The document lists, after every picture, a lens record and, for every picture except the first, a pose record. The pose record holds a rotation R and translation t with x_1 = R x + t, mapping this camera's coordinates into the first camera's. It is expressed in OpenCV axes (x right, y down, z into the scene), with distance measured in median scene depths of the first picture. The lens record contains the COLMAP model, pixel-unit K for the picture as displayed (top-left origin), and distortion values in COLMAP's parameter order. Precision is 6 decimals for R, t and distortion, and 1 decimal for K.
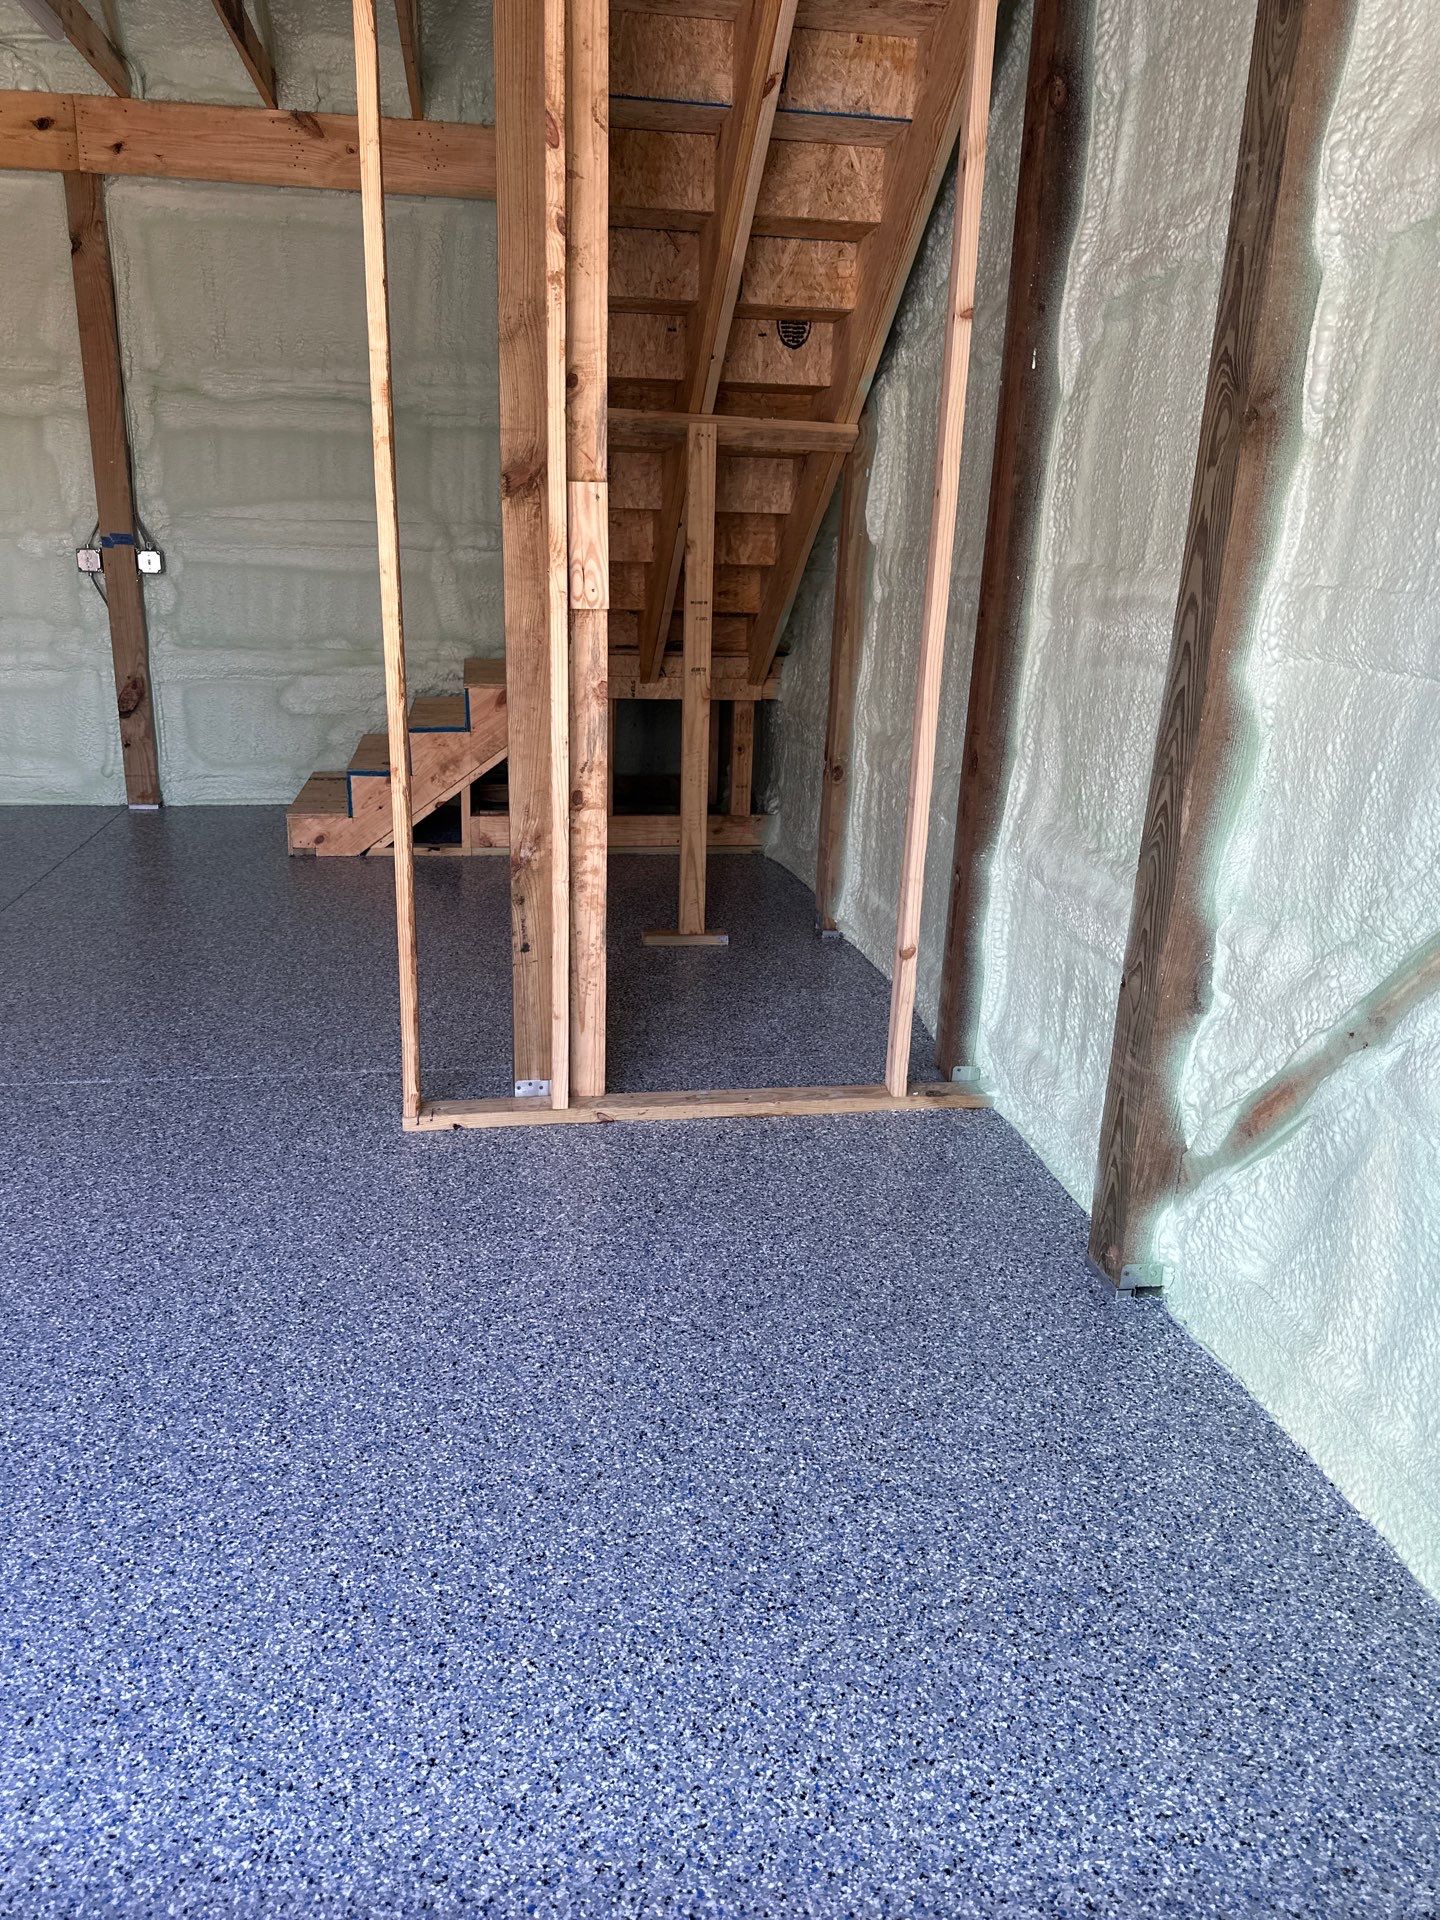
lens RADIAL K [[1348.5, 0, 713.6], [0, 1348.5, 972.5], [0, 0, 1]] dist [0.036693, -0.043615]
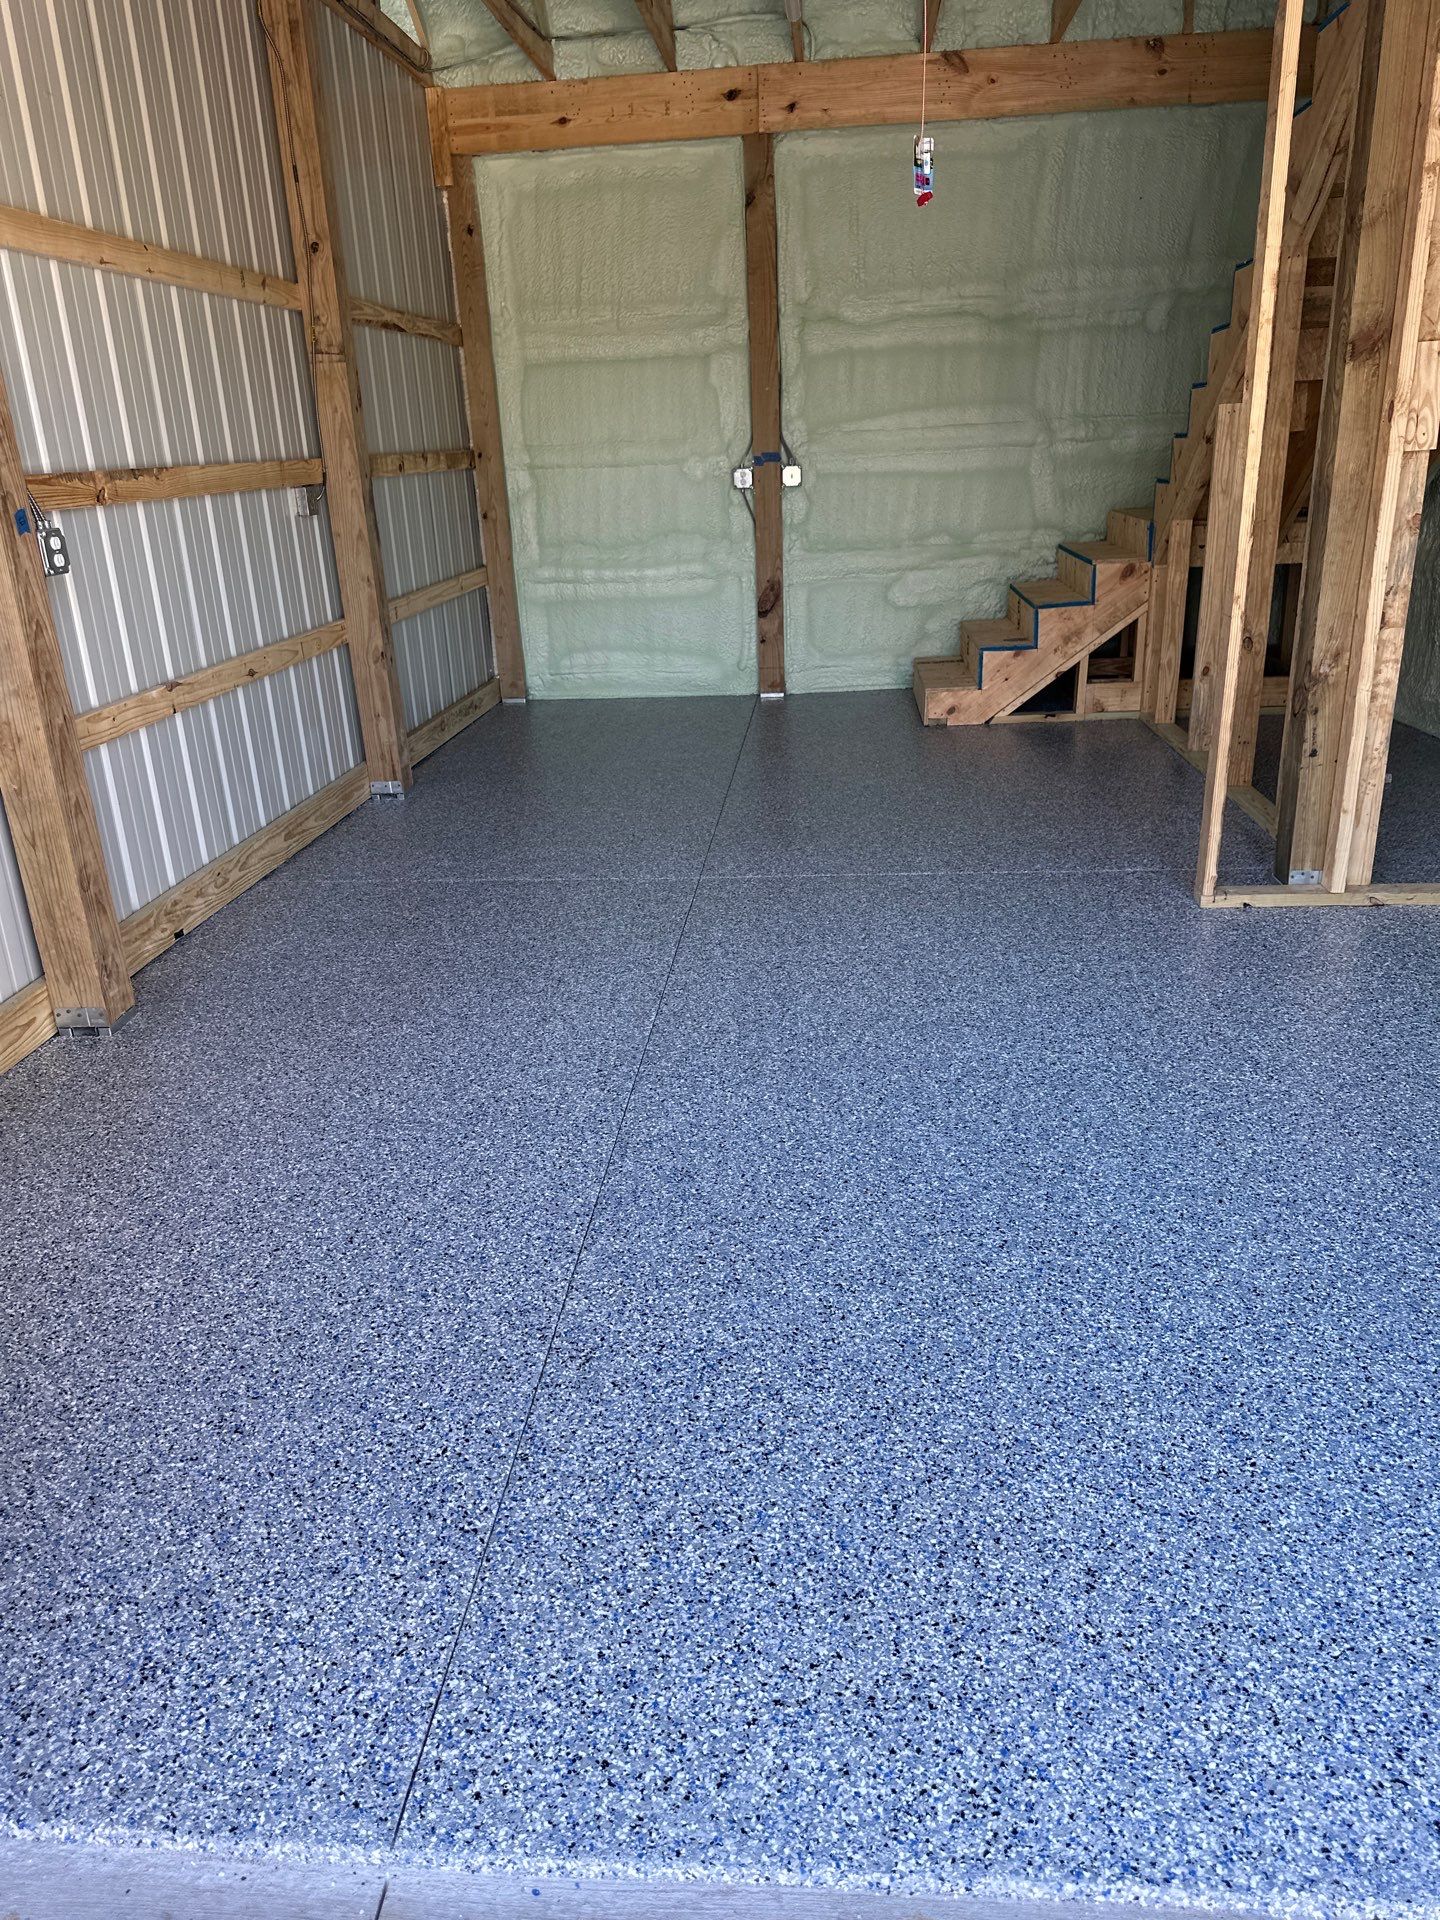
lens RADIAL K [[1348.5, 0, 716.7], [0, 1348.5, 964.0], [0, 0, 1]] dist [0.036693, -0.043615]
pose [[0.965338, 0.022292, -0.260048, -0.245273], [-0.010056, 0.998783, 0.048287, 0.084486], [0.260808, -0.043998, 0.964388, -0.213820]]
